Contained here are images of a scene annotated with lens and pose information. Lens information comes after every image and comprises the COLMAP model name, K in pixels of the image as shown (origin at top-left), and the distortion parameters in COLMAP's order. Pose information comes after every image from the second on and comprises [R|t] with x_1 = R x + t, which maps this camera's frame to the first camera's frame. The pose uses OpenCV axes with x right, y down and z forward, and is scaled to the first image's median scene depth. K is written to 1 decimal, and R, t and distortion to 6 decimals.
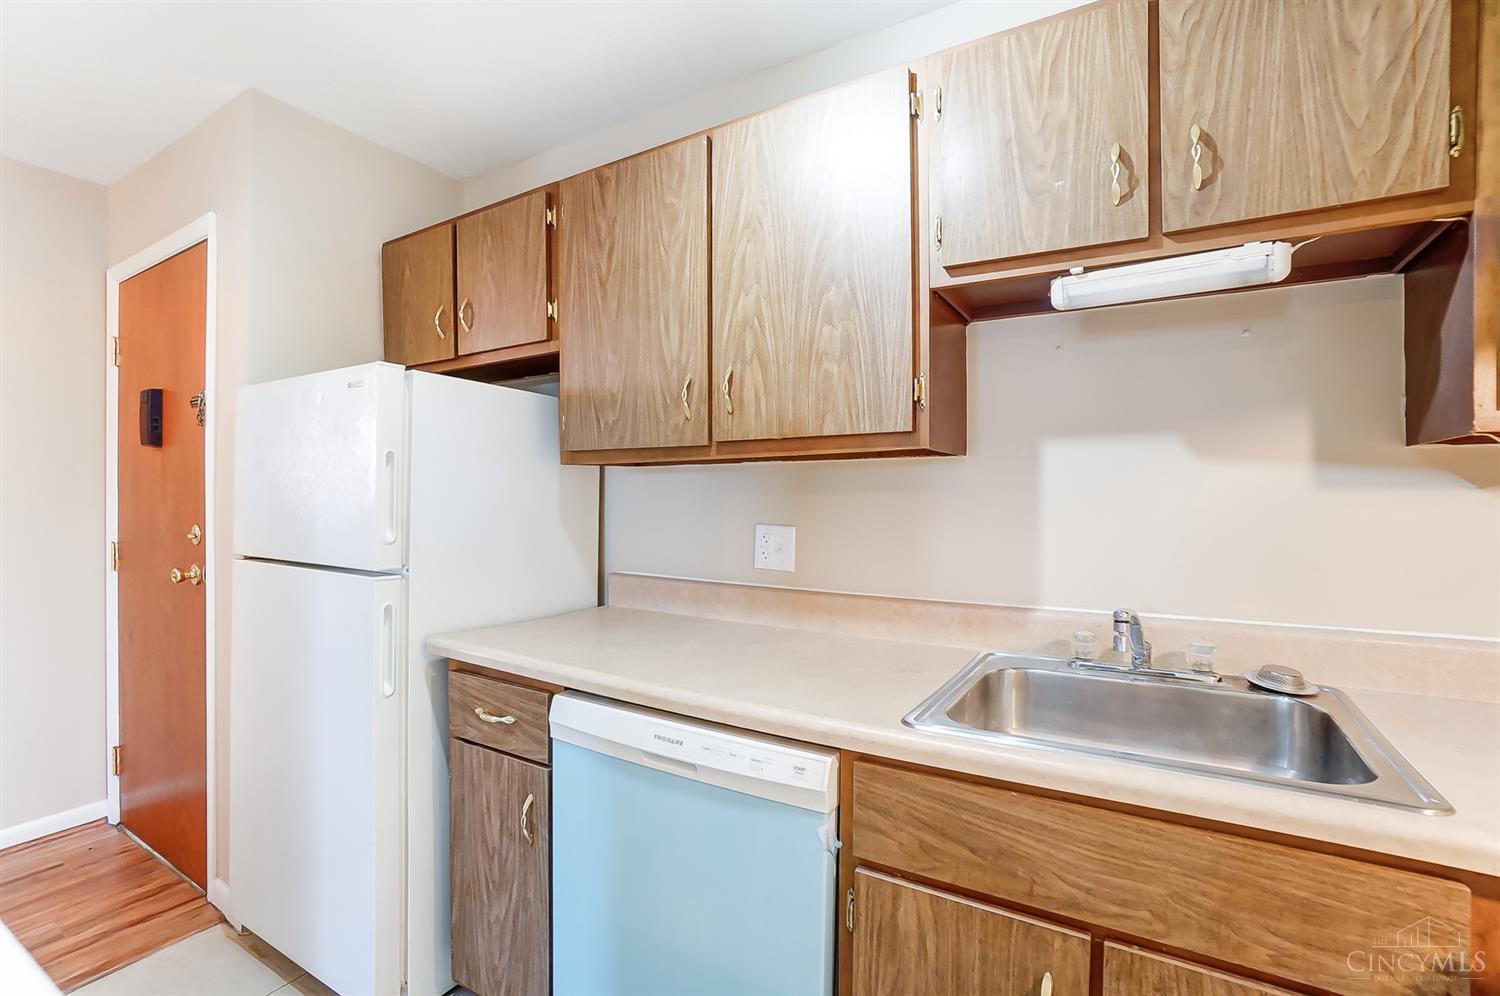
lens RADIAL K [[734.9, 0, 750.0], [0, 734.9, 498.0], [0, 0, 1]] dist [-0.015362, -0.000015]
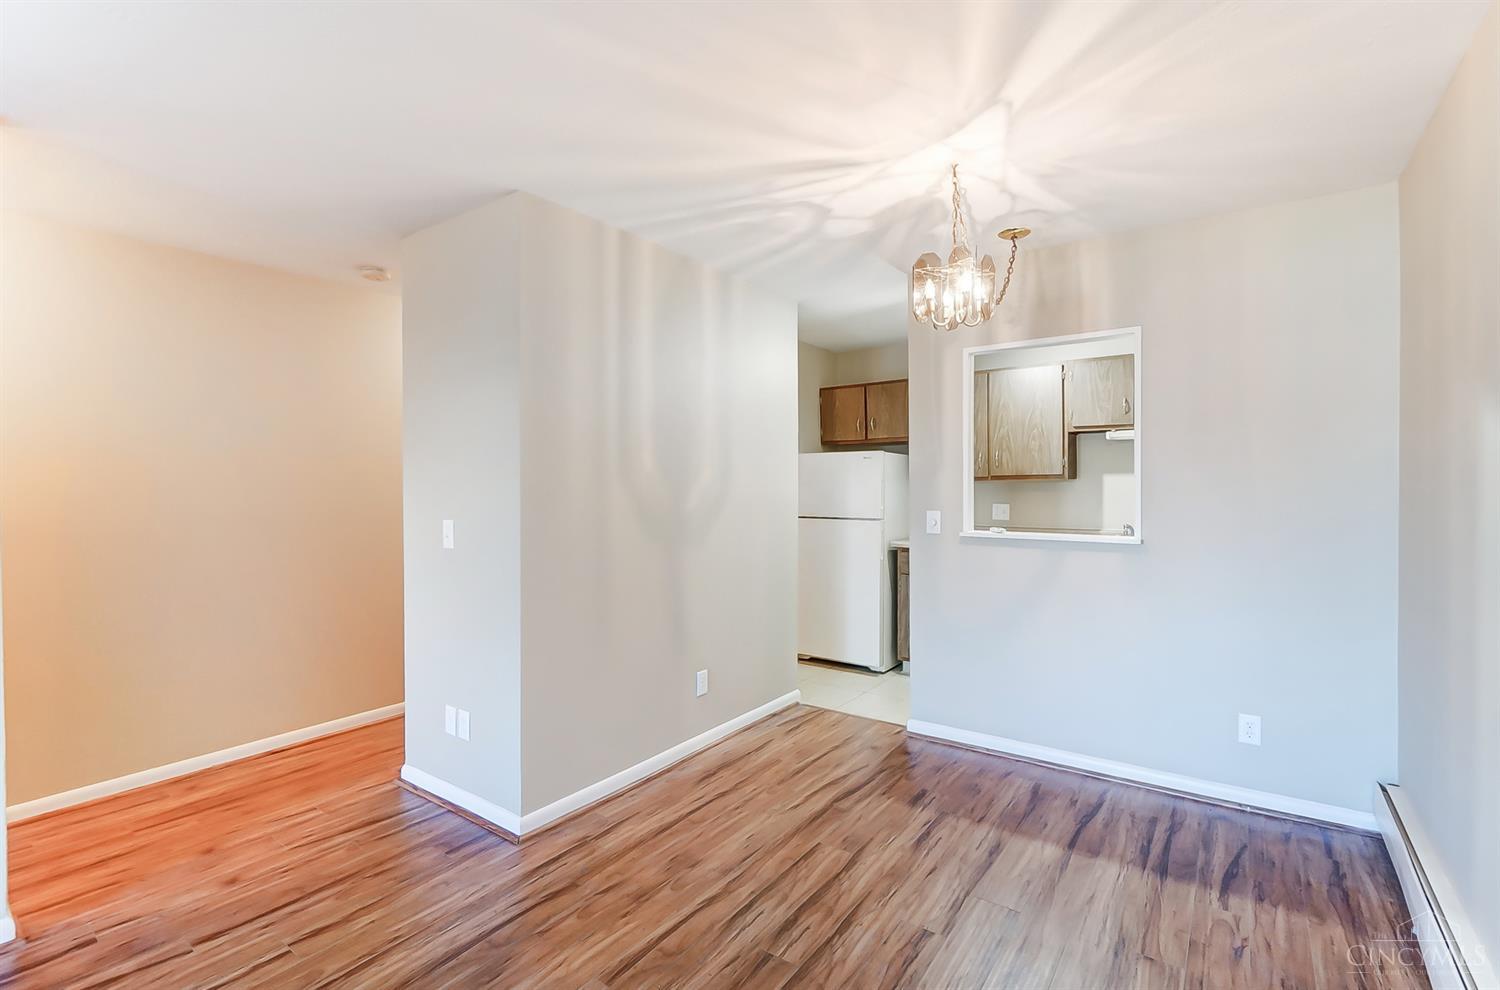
lens RADIAL K [[677.6, 0, 750.0], [0, 677.6, 495.0], [0, 0, 1]] dist [-0.012390, -0.000294]
pose [[0.995779, 0.000371, -0.091784, -0.811656], [0.001434, 0.999807, 0.019601, -0.053148], [0.091774, -0.019650, 0.995586, -1.954769]]
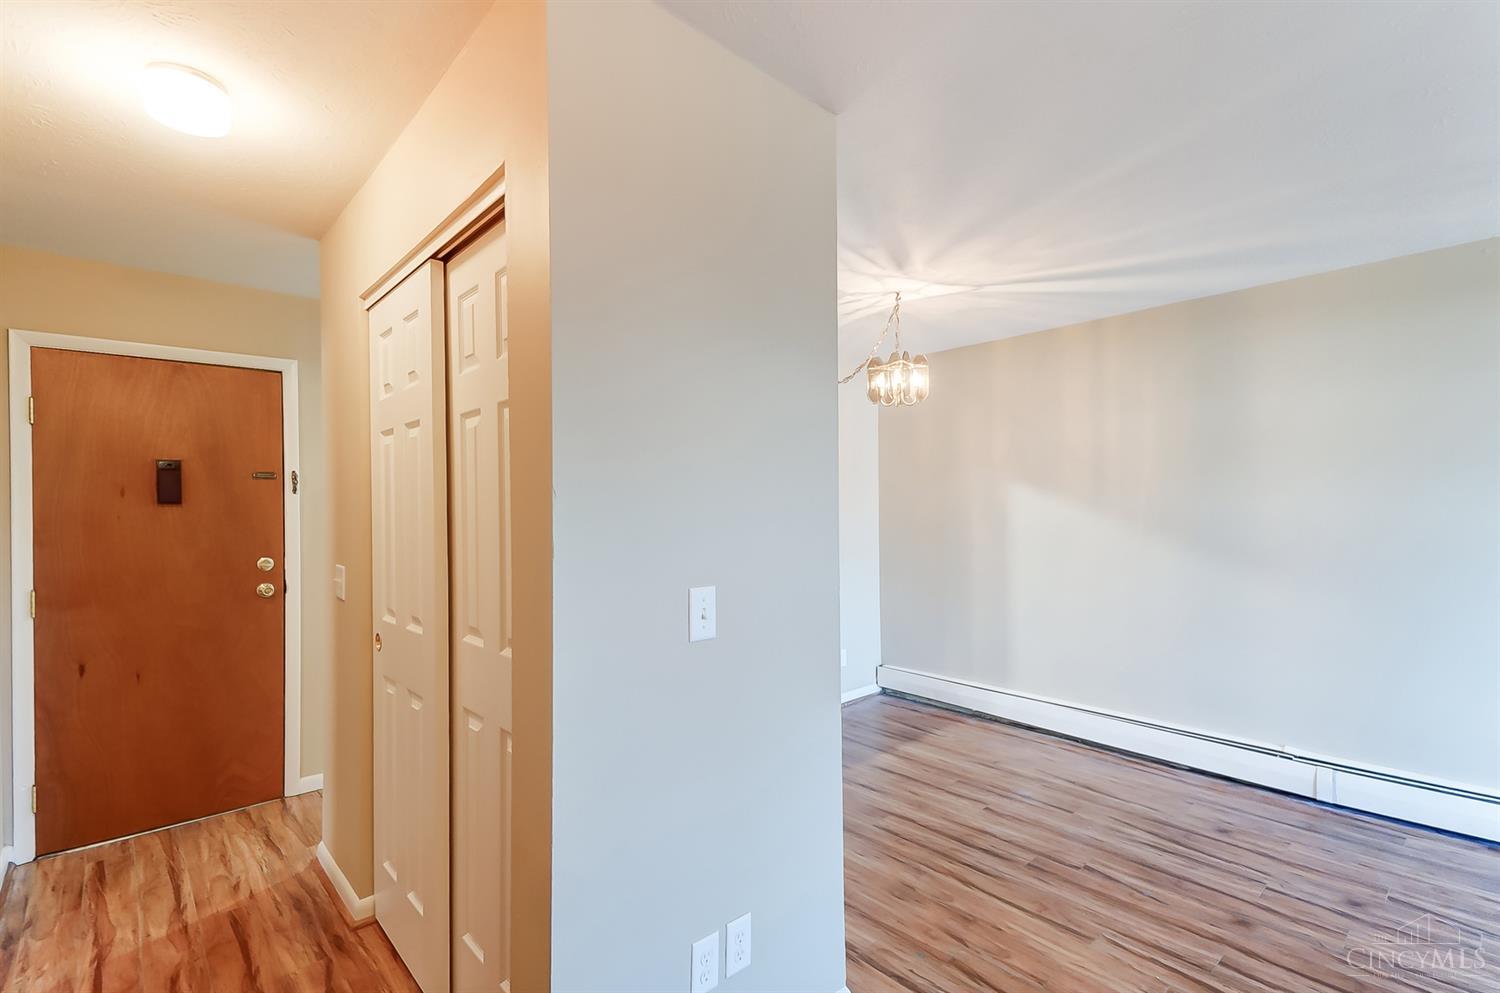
lens RADIAL K [[677.6, 0, 750.0], [0, 677.6, 496.5], [0, 0, 1]] dist [-0.012390, -0.000294]
pose [[0.289107, 0.018347, 0.957121, -2.656093], [-0.002912, 0.999829, -0.018286, -0.063636], [-0.957292, 0.002499, 0.289111, -0.597140]]
